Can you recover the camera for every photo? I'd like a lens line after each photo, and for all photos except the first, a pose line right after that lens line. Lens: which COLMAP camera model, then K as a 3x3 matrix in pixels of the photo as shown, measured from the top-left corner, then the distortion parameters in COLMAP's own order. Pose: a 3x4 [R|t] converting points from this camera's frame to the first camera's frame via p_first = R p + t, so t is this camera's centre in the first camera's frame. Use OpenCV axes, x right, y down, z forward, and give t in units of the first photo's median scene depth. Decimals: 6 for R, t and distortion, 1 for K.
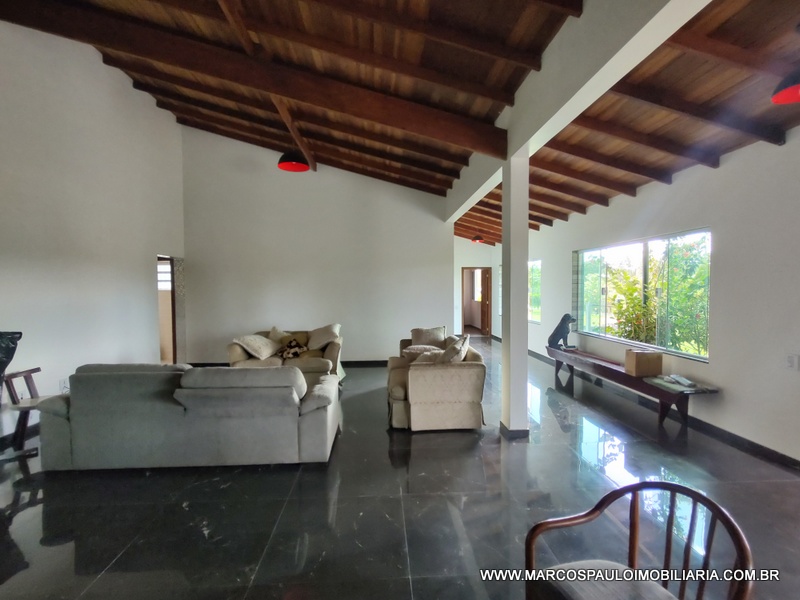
lens RADIAL K [[390.4, 0, 400.0], [0, 390.4, 300.0], [0, 0, 1]] dist [0.002320, 0.000747]
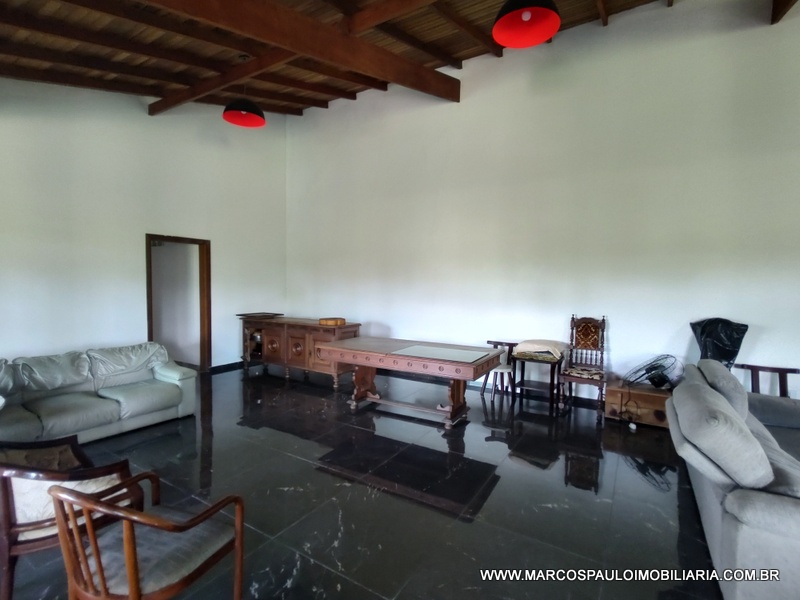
lens RADIAL K [[390.4, 0, 400.0], [0, 390.4, 300.0], [0, 0, 1]] dist [0.002320, 0.000747]
pose [[-0.542969, 0.046220, -0.838480, 0.251916], [-0.028814, 0.996871, 0.073611, -0.021641], [0.839258, 0.064128, -0.539938, 0.492834]]
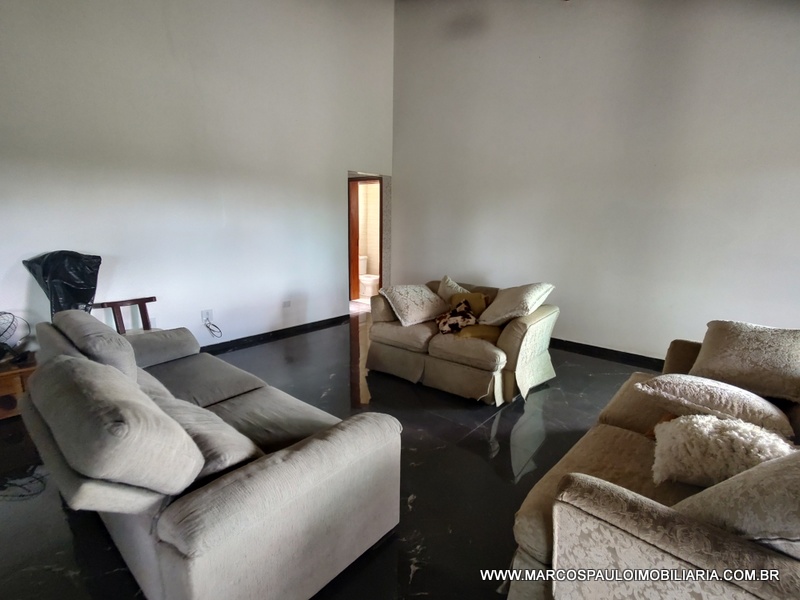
lens RADIAL K [[398.1, 0, 400.9], [0, 398.1, 307.6], [0, 0, 1]] dist [0.014528, 0.000432]
pose [[0.737529, 0.174714, -0.652323, 0.071256], [-0.050243, 0.977473, 0.204993, -0.014236], [0.673444, -0.118414, 0.729693, 0.496515]]
